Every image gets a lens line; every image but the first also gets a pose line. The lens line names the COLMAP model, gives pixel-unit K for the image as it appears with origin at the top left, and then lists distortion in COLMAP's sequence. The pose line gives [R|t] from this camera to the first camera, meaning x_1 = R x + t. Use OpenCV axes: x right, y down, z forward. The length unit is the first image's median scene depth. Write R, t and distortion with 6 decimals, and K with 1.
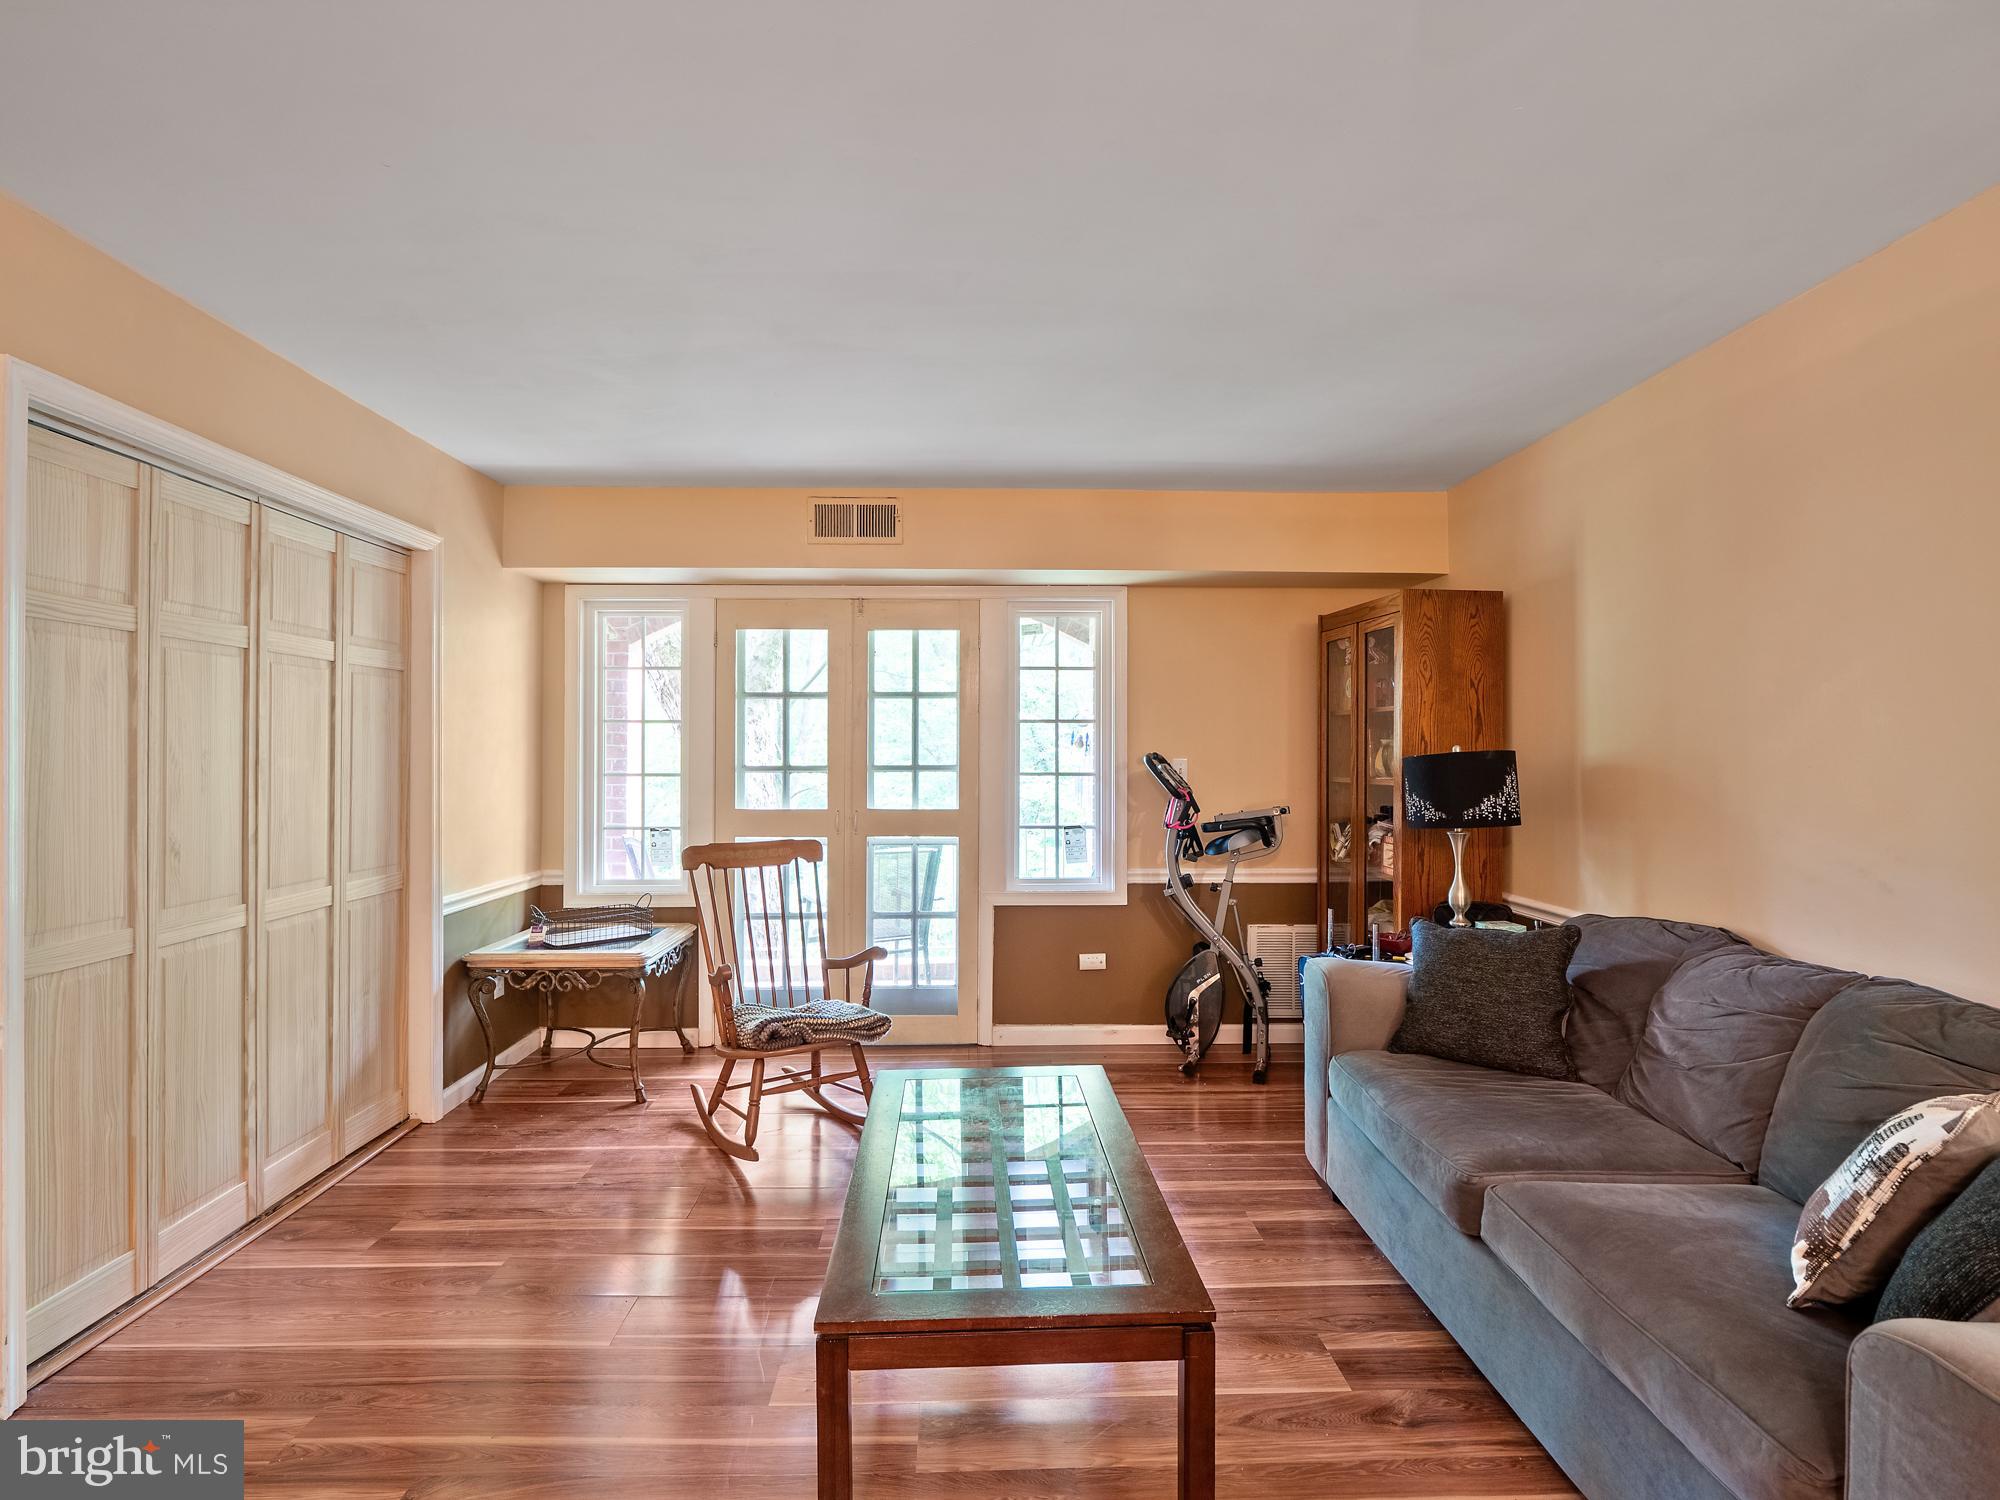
lens RADIAL K [[995.7, 0, 990.4], [0, 995.7, 750.6], [0, 0, 1]] dist [-0.010094, 0.000012]
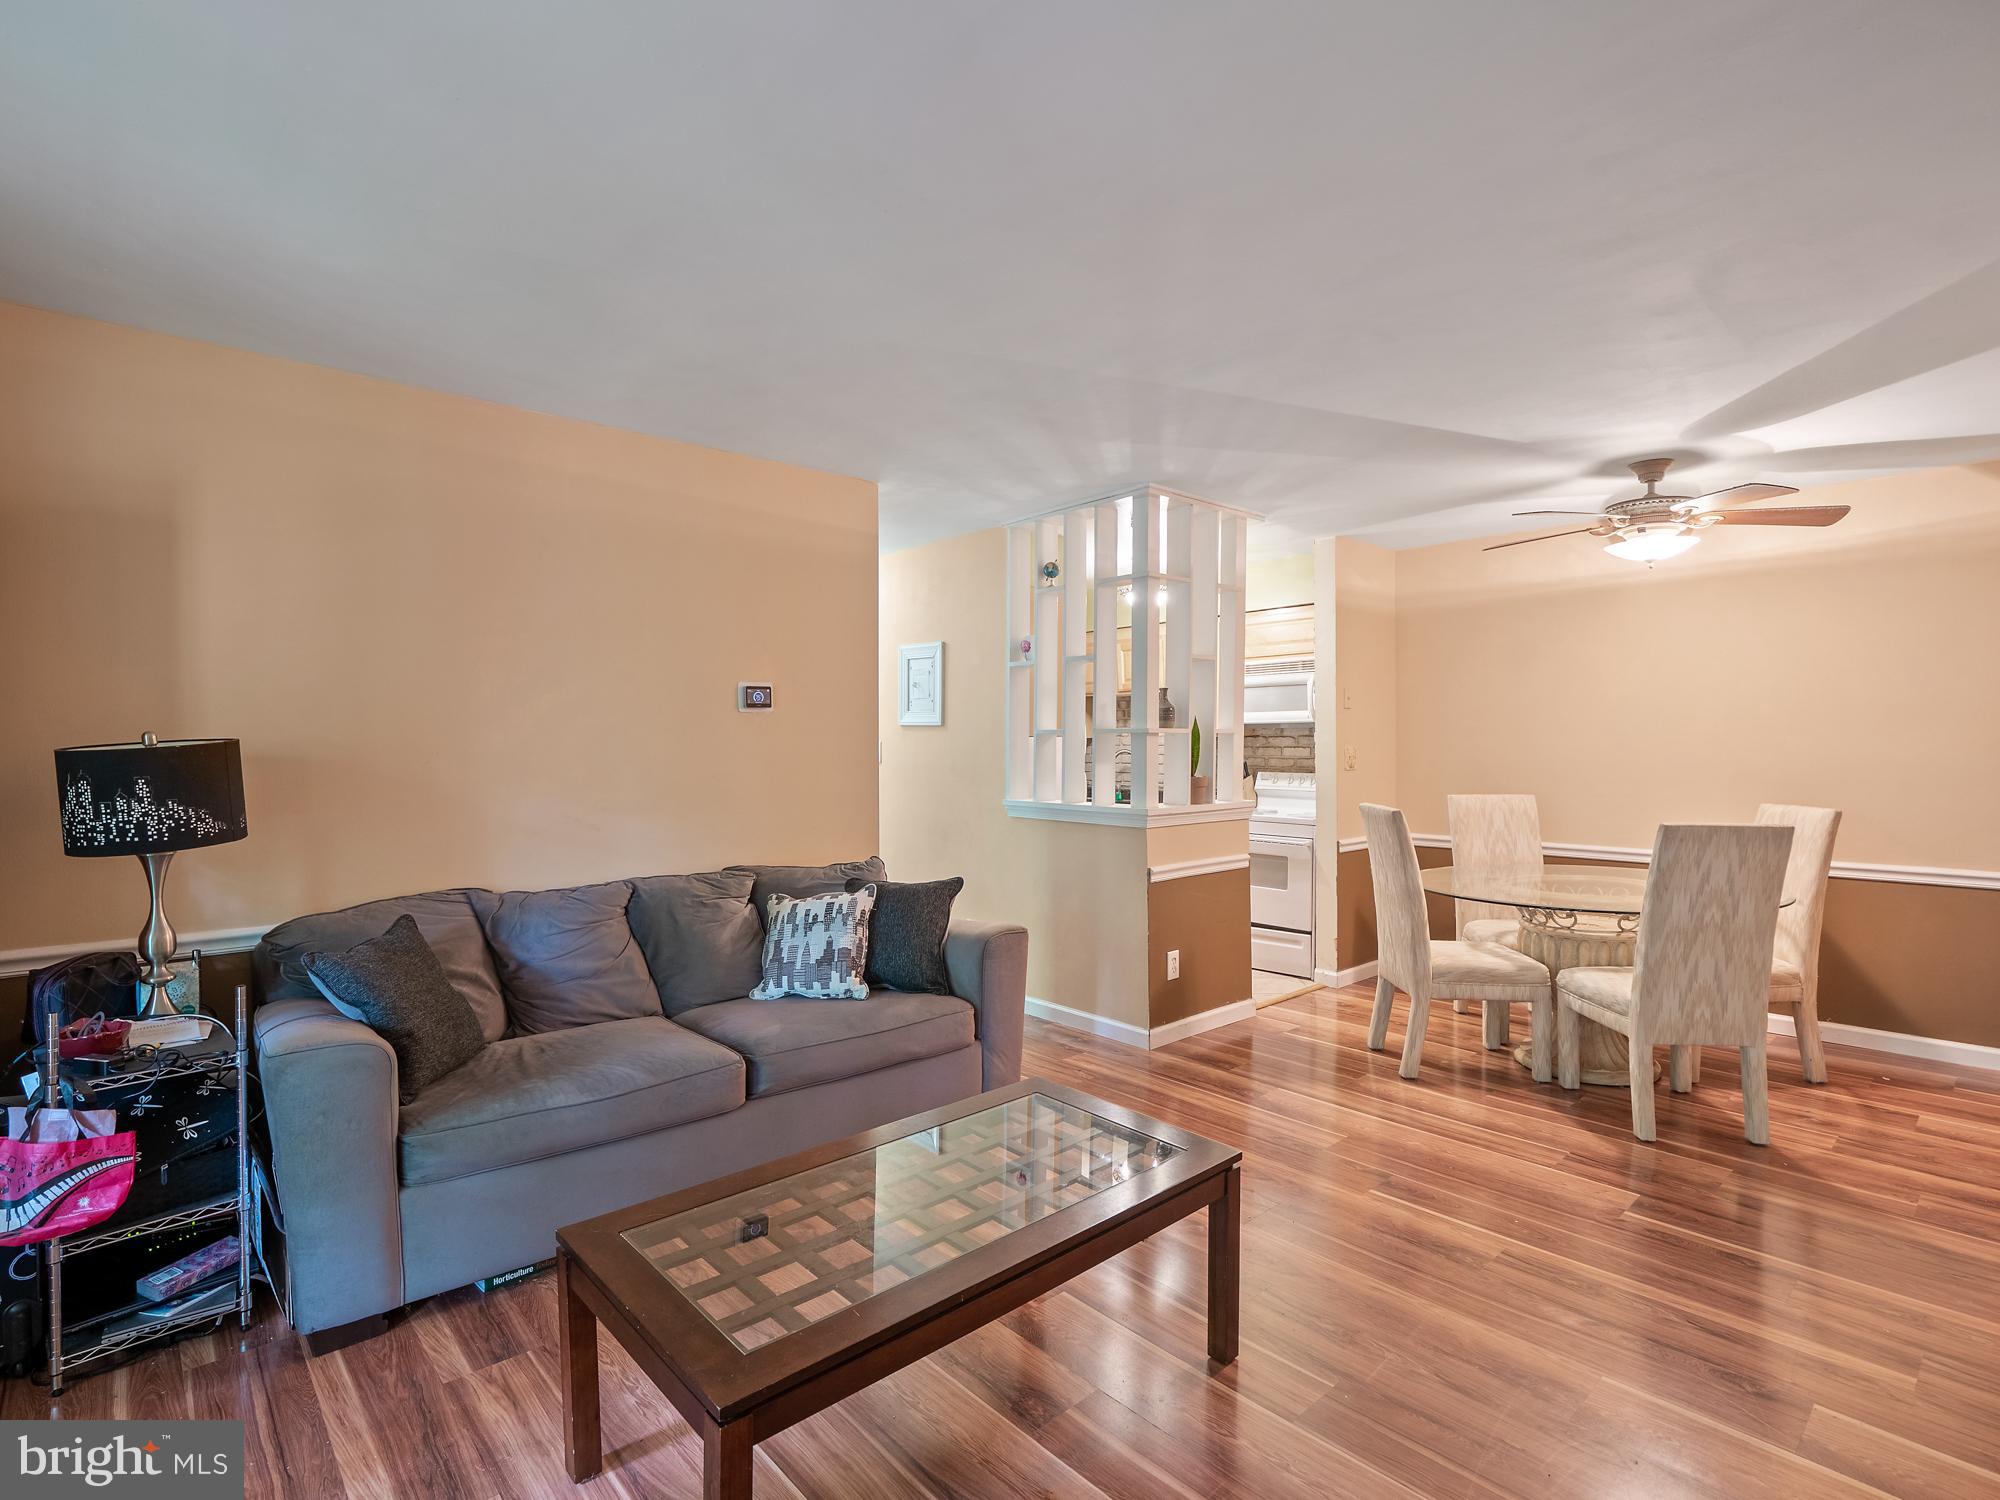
lens RADIAL K [[995.7, 0, 990.4], [0, 995.7, 750.6], [0, 0, 1]] dist [-0.010094, 0.000012]
pose [[-0.648320, -0.008108, 0.761325, -0.397294], [-0.003583, 0.999965, 0.007598, 0.000313], [-0.761359, 0.002198, -0.648326, 0.852886]]
